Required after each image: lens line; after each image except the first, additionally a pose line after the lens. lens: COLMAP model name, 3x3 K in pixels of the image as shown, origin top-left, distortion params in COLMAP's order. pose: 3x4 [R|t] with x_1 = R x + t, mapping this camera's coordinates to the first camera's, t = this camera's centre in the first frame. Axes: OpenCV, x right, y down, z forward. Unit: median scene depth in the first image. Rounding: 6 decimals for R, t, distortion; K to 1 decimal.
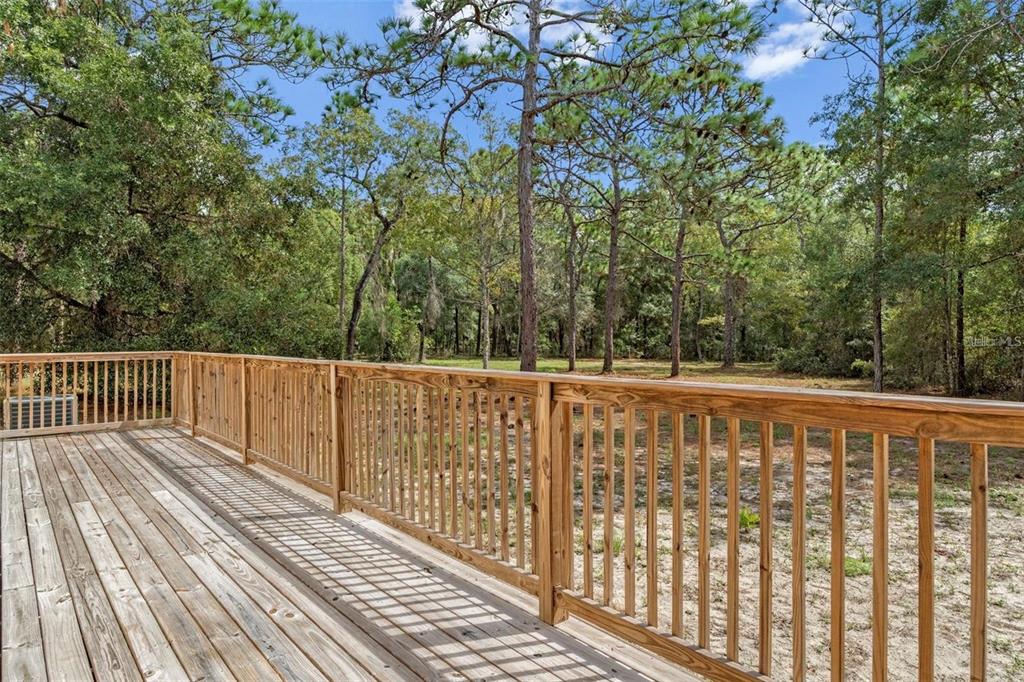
lens RADIAL K [[655.6, 0, 510.8], [0, 655.6, 341.8], [0, 0, 1]] dist [-0.003160, 0.002547]
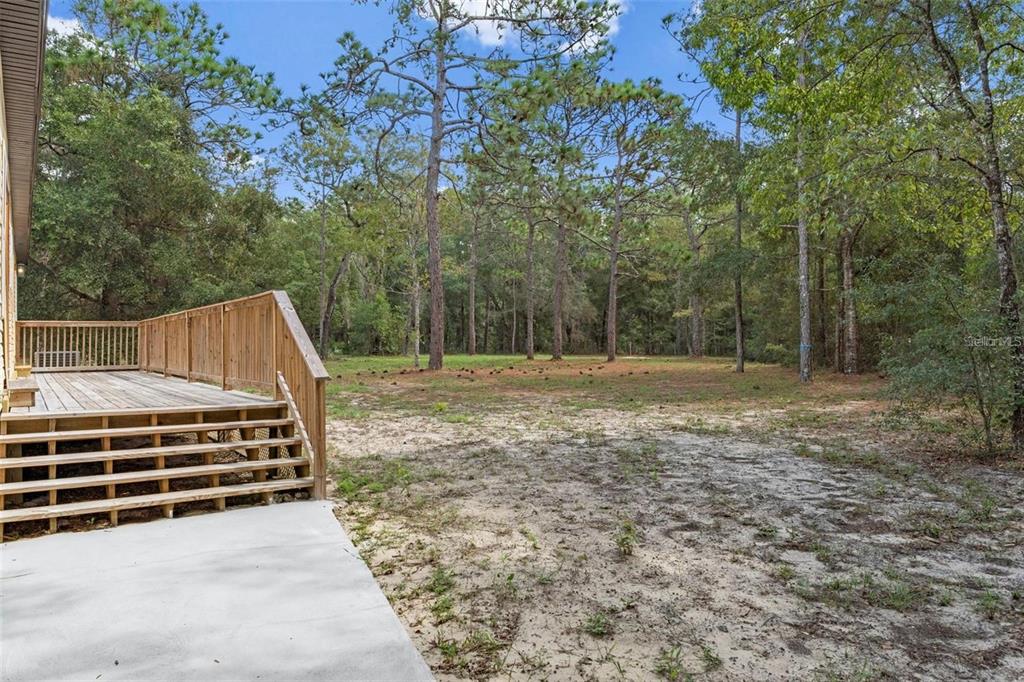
lens RADIAL K [[721.2, 0, 514.4], [0, 721.2, 331.9], [0, 0, 1]] dist [-0.021078, 0.000403]
pose [[0.998234, -0.007989, -0.058858, 0.308956], [0.006858, 0.999788, -0.019395, 0.052234], [0.059000, 0.018957, 0.998078, -0.417372]]
